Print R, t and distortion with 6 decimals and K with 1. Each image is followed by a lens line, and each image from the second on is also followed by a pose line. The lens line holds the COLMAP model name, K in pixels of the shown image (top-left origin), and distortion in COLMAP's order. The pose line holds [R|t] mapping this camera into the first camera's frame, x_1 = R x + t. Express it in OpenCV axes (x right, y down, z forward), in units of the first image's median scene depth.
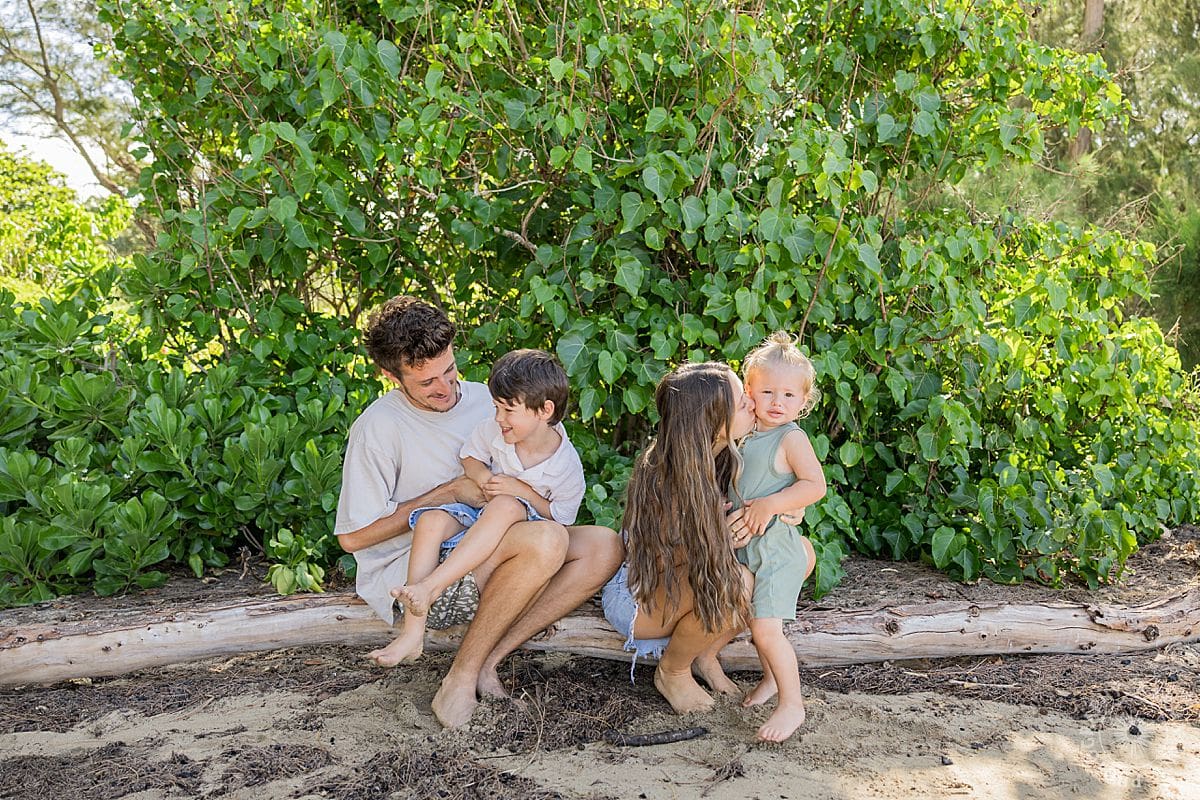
lens RADIAL K [[849.3, 0, 600.0], [0, 849.3, 400.0], [0, 0, 1]] dist [0.000076, 0.000614]
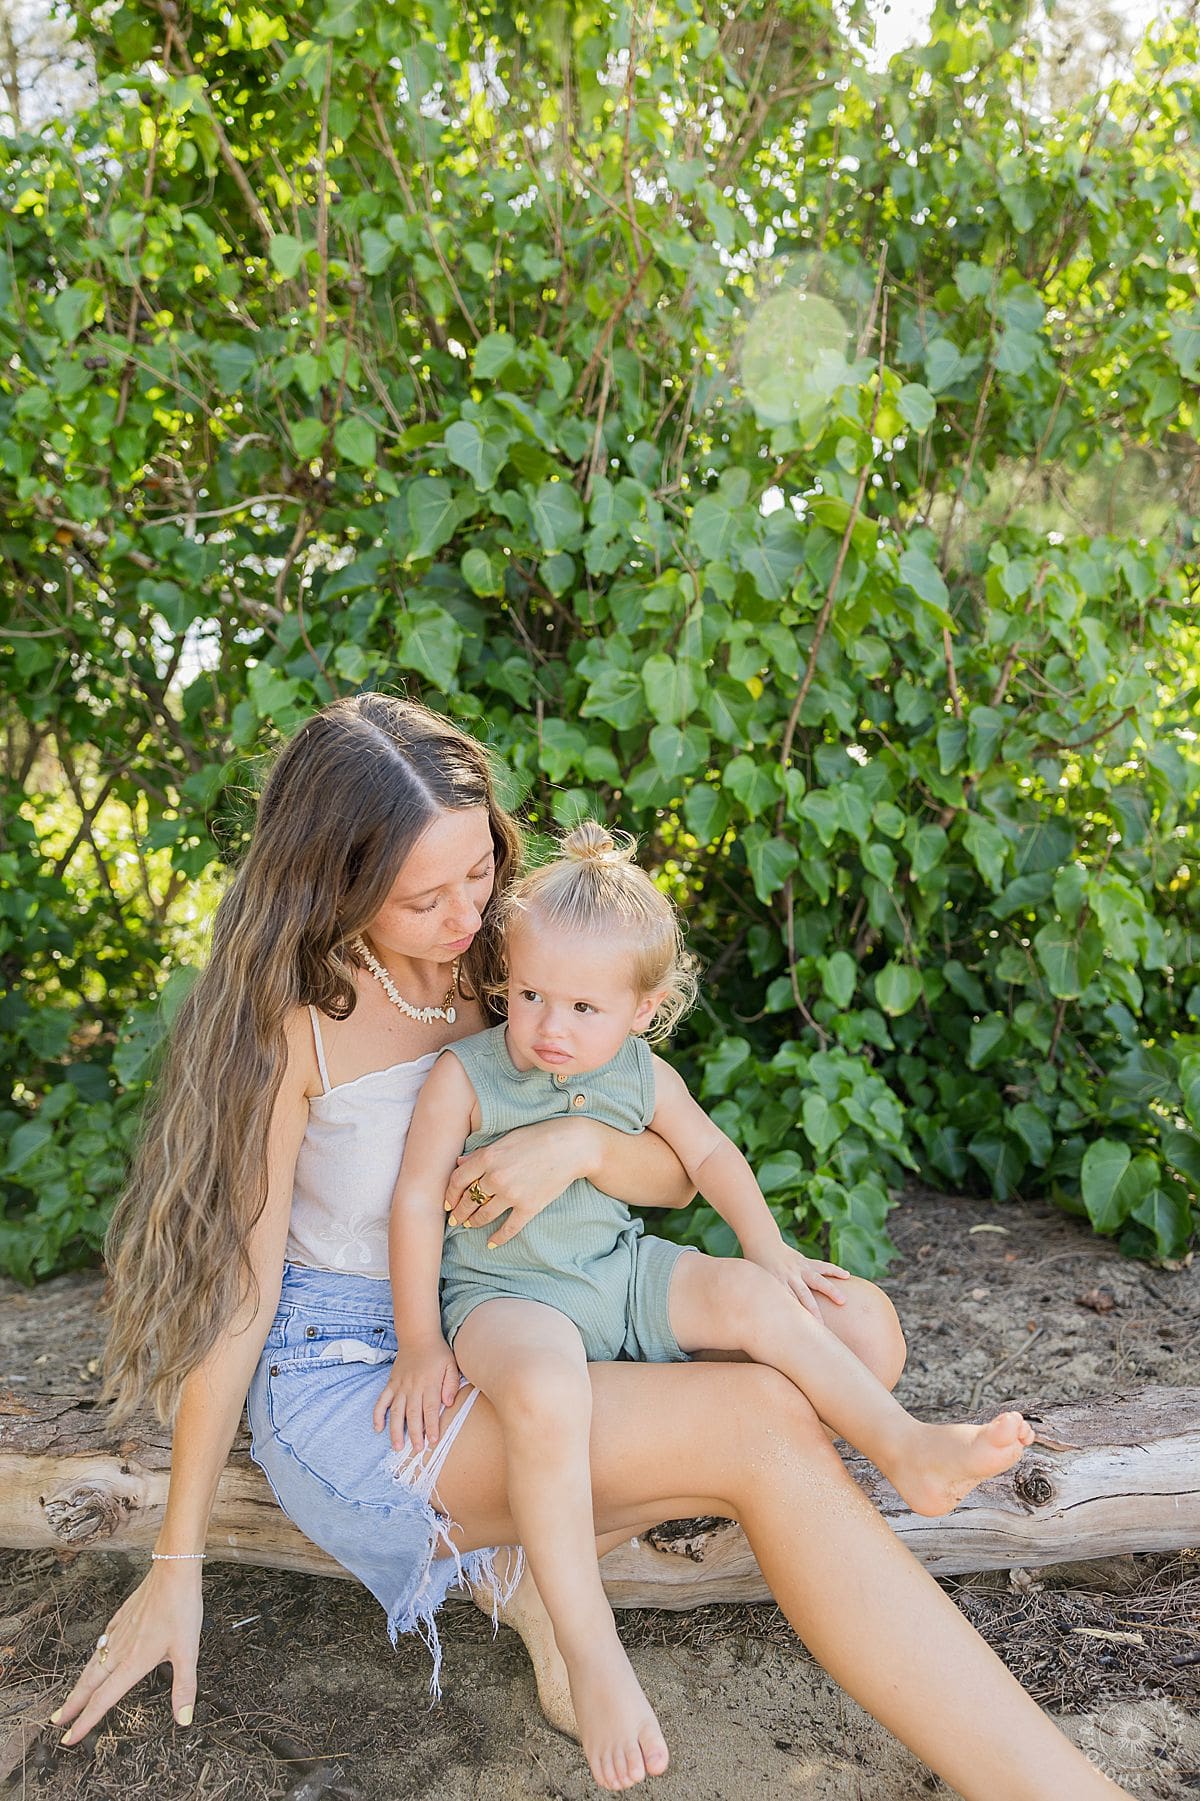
lens RADIAL K [[860.0, 0, 599.9], [0, 860.0, 910.6], [0, 0, 1]] dist [0.003384, 0.000407]
pose [[0.998354, -0.038494, -0.042506, 0.145288], [0.038654, 0.999248, 0.002950, 0.009244], [0.042360, -0.004588, 0.999092, 0.493020]]
